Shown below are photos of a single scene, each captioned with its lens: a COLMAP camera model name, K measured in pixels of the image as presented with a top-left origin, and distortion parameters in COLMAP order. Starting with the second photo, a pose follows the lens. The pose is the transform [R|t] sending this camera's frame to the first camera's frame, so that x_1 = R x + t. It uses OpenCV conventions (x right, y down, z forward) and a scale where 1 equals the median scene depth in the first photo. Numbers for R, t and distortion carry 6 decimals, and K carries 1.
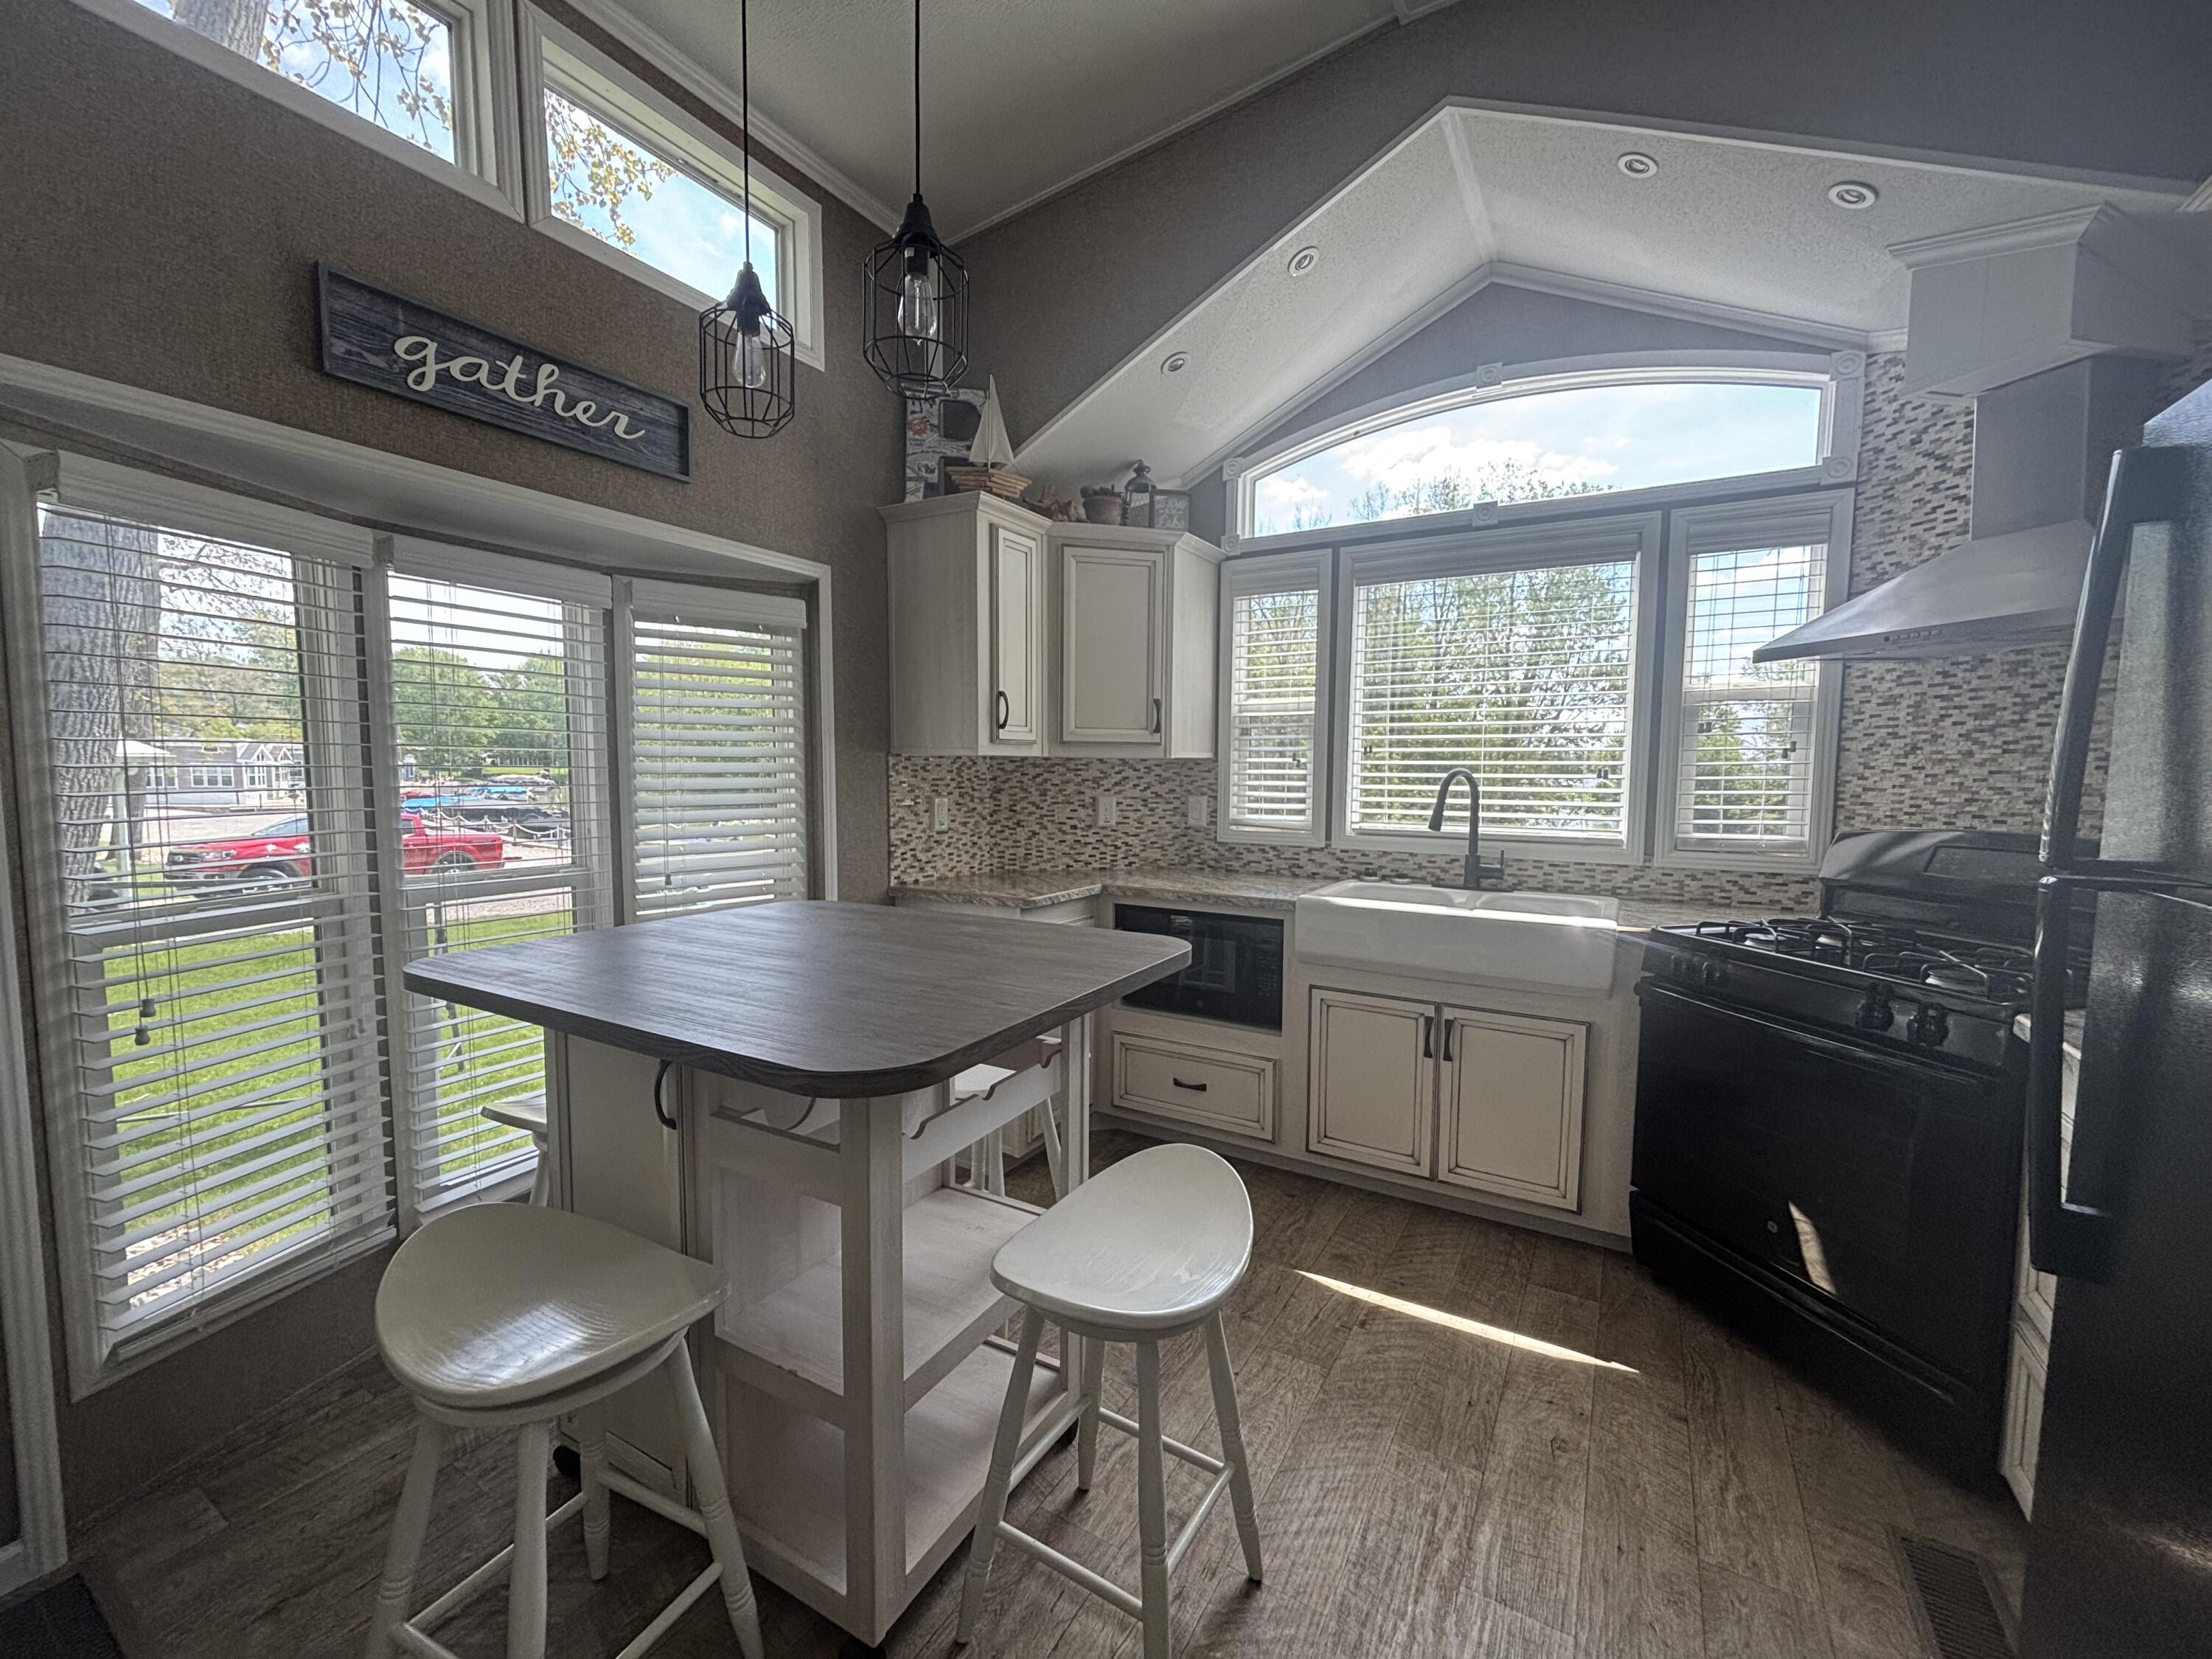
lens RADIAL K [[889.0, 0, 1099.3], [0, 889.0, 829.9], [0, 0, 1]] dist [0.001112, -0.001526]
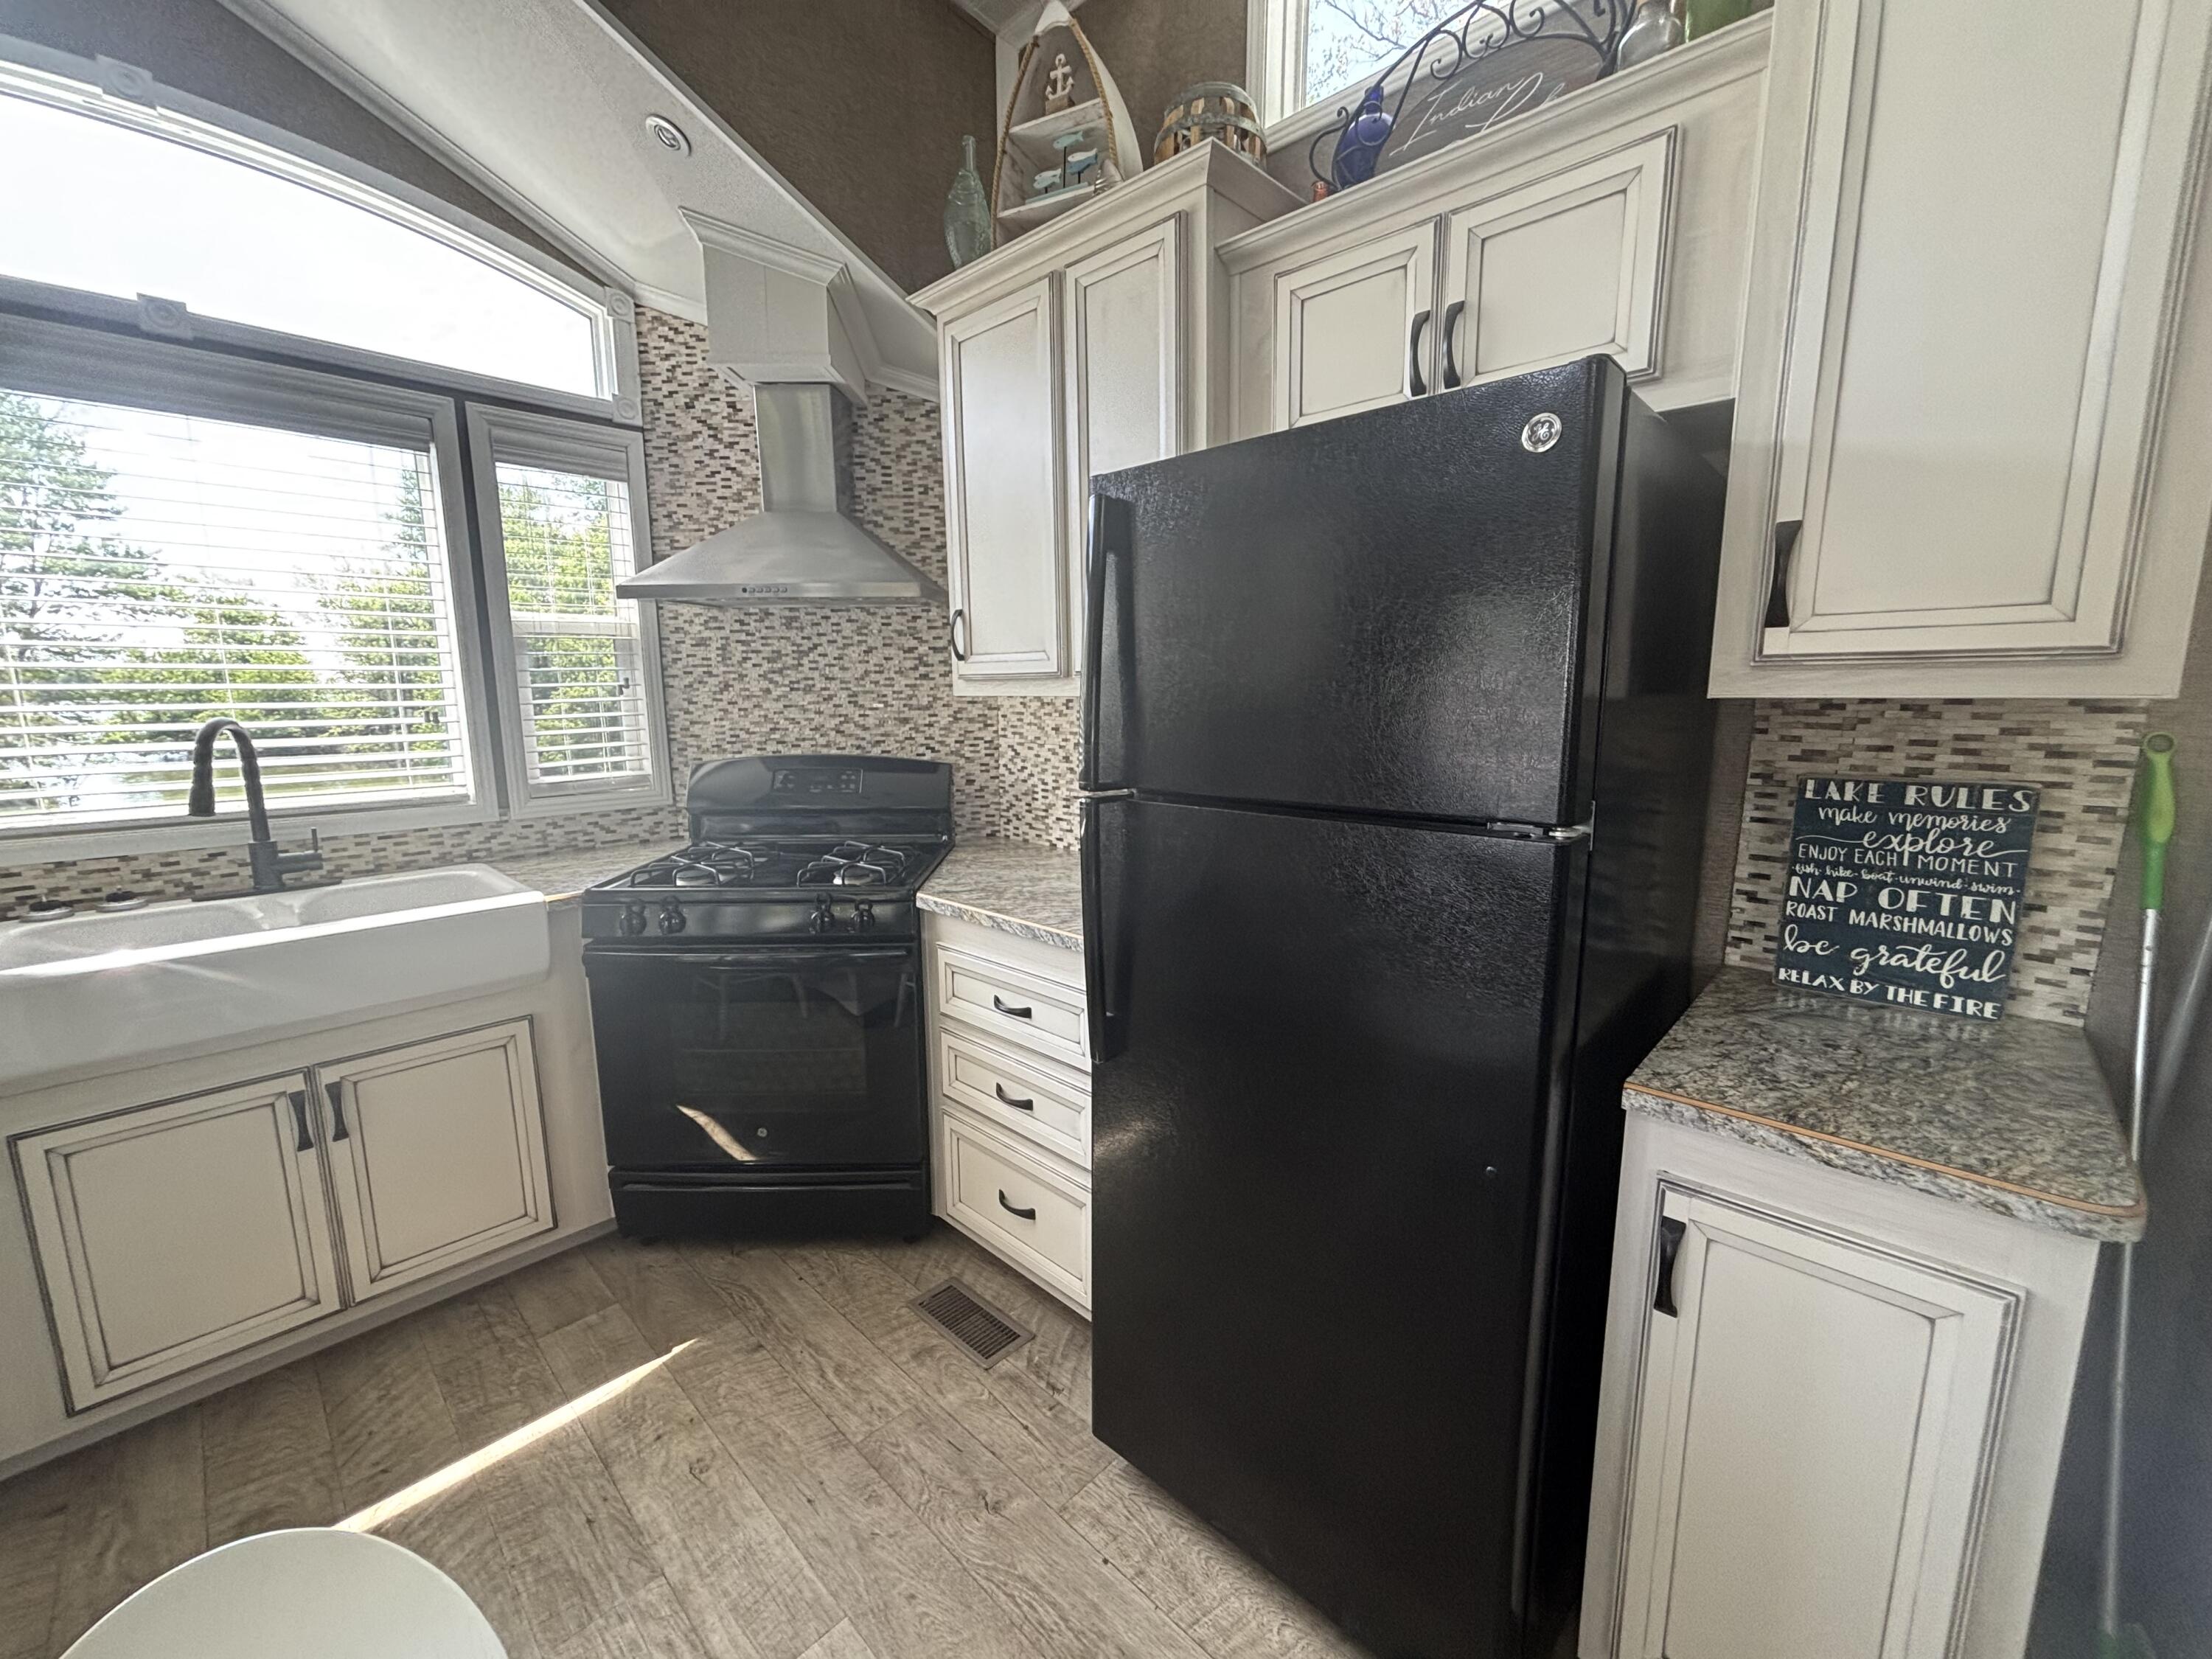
lens RADIAL K [[889.0, 0, 1100.8], [0, 889.0, 830.8], [0, 0, 1]] dist [0.001112, -0.001526]
pose [[0.223768, -0.164834, 0.960603, -0.105933], [0.077713, 0.985475, 0.150999, -0.039239], [-0.971539, 0.040862, 0.233327, 0.241515]]
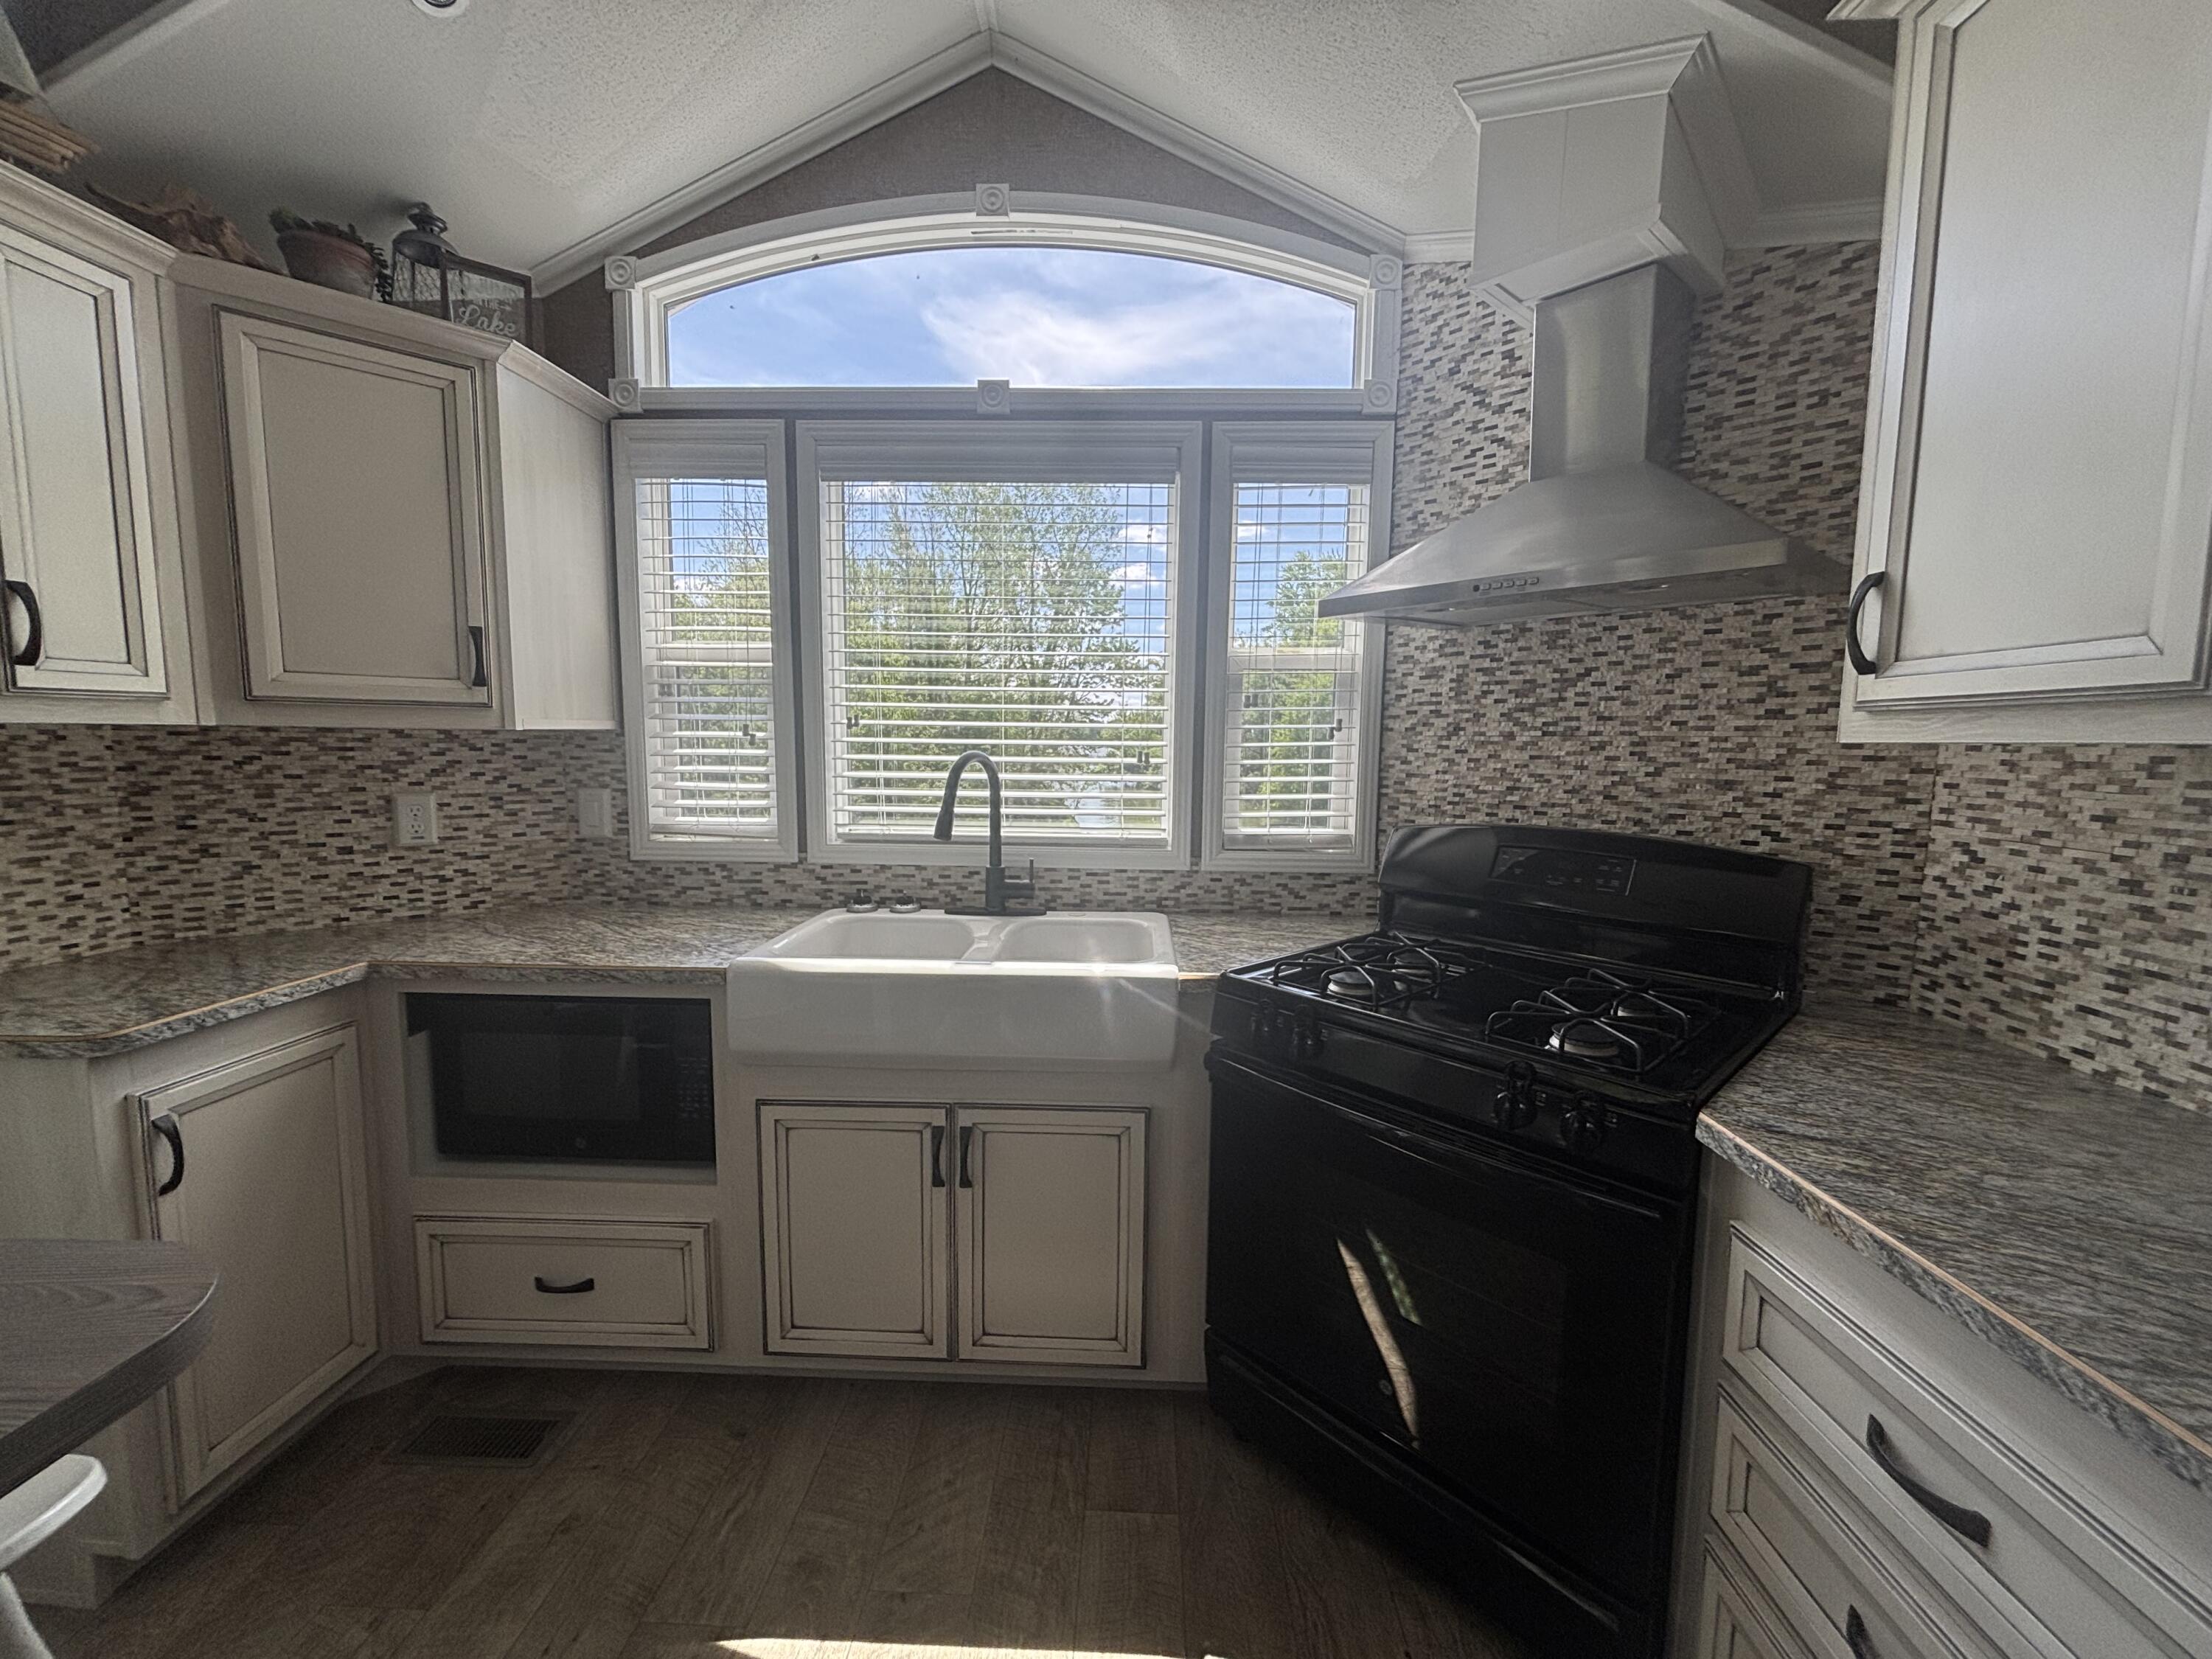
lens RADIAL K [[889.0, 0, 1106.0], [0, 889.0, 832.1], [0, 0, 1]] dist [0.001112, -0.001526]
pose [[0.874431, -0.047077, 0.482860, 0.168821], [0.029294, 0.998588, 0.044308, -0.035430], [-0.484265, -0.024599, 0.874576, 0.361761]]
